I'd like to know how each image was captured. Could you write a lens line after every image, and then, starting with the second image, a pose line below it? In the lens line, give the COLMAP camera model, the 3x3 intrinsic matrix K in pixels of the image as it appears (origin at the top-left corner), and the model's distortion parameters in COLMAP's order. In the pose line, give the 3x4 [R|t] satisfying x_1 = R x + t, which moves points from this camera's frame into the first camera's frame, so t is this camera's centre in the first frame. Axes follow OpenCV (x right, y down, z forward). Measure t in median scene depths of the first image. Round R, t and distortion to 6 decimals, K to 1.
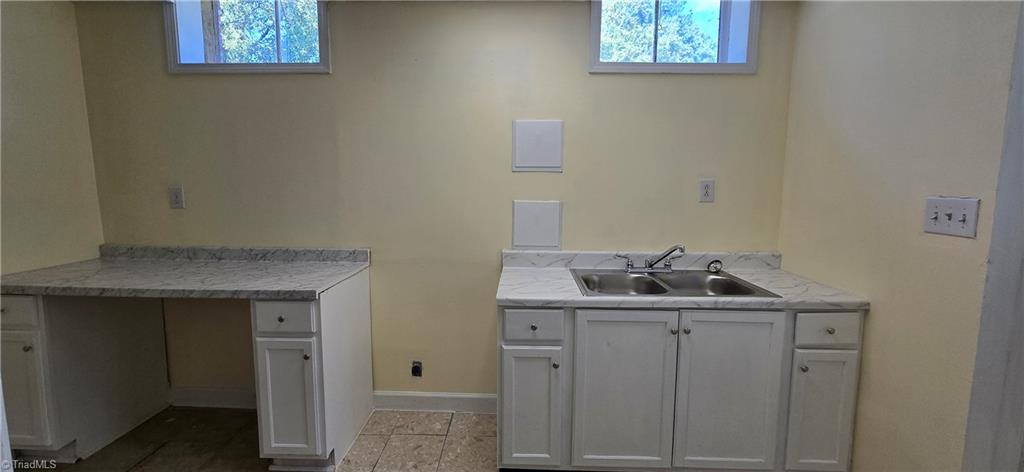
lens RADIAL K [[419.1, 0, 507.3], [0, 419.1, 224.6], [0, 0, 1]] dist [-0.001249, 0.000067]
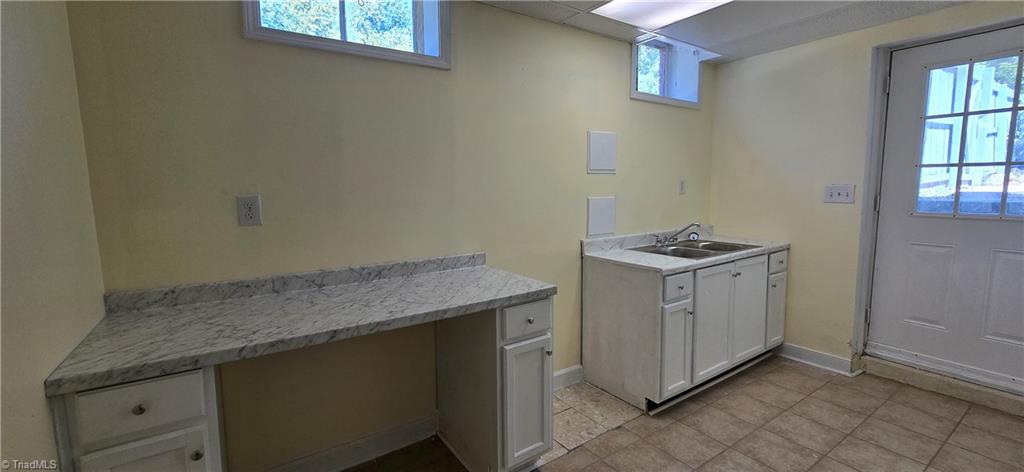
lens RADIAL K [[419.1, 0, 507.3], [0, 419.1, 224.6], [0, 0, 1]] dist [-0.001249, 0.000067]
pose [[0.811029, -0.072932, 0.580442, -0.887252], [0.078614, 0.996786, 0.015400, -0.017271], [-0.579700, 0.033141, 0.814156, 0.165271]]
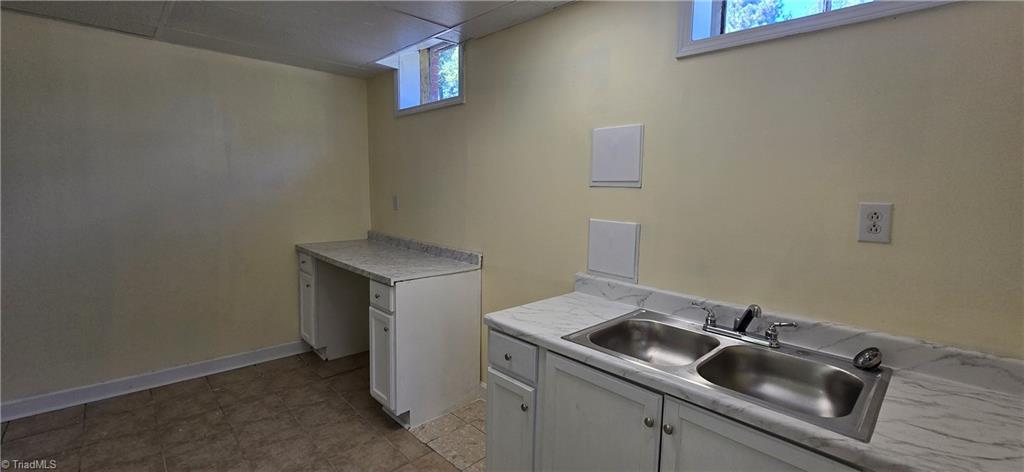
lens RADIAL K [[419.1, 0, 507.3], [0, 419.1, 224.6], [0, 0, 1]] dist [-0.001249, 0.000067]
pose [[0.712182, 0.071207, -0.698375, 0.518858], [-0.088491, 0.996013, 0.011314, -0.040762], [0.696396, 0.053743, 0.715643, 0.249819]]
